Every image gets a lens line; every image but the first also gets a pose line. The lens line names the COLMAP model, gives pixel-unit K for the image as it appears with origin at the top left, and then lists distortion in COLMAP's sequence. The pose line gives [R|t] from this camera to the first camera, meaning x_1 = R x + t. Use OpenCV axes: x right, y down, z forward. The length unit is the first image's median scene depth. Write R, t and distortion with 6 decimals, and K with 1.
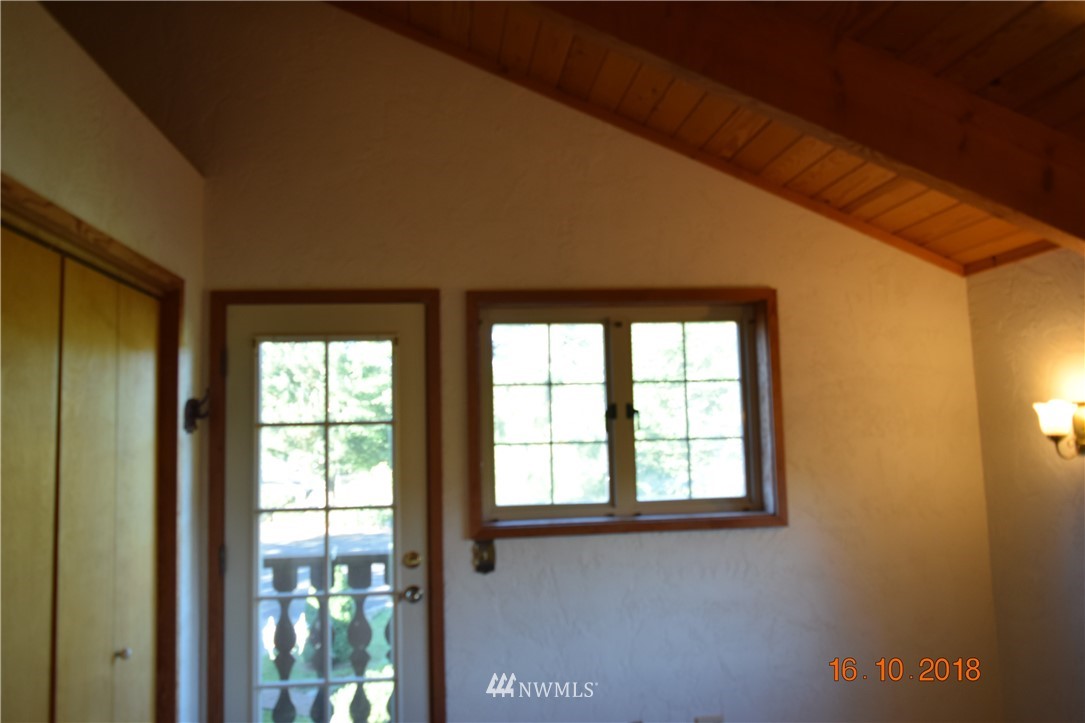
lens RADIAL K [[843.2, 0, 545.5], [0, 843.2, 369.8], [0, 0, 1]] dist [-0.020328, 0.004146]
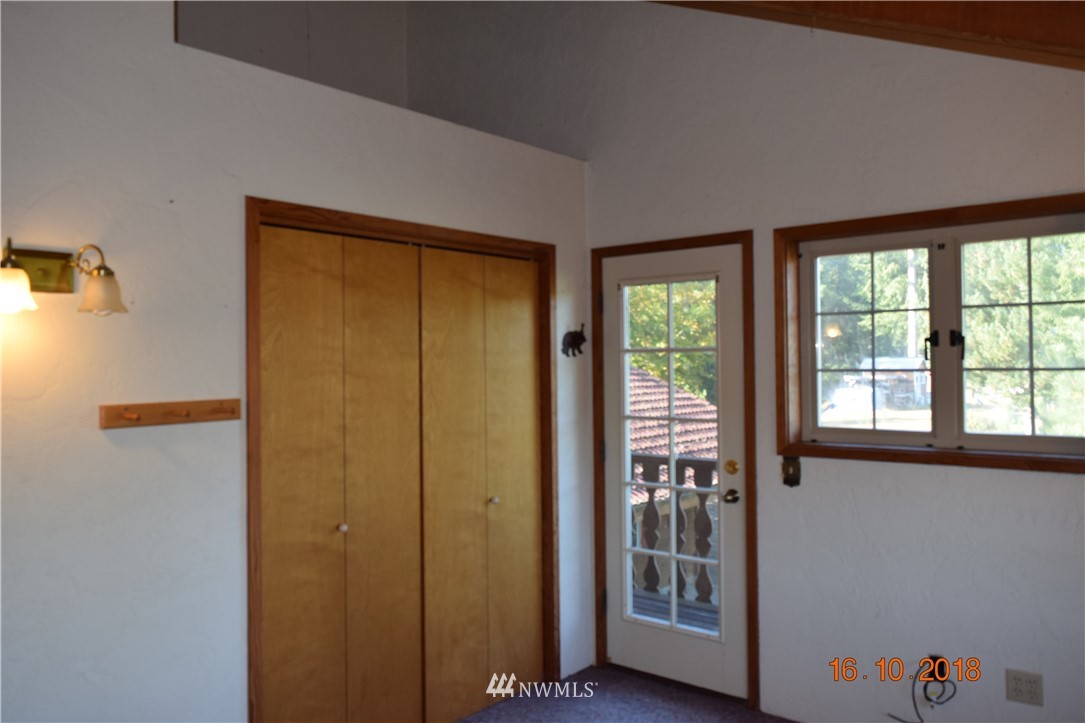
lens RADIAL K [[843.2, 0, 542.4], [0, 843.2, 352.7], [0, 0, 1]] dist [-0.020328, 0.004146]
pose [[0.694244, 0.007834, -0.719697, 0.484682], [0.045105, 0.997502, 0.054368, -0.006684], [0.718325, -0.070207, 0.692156, 0.017840]]
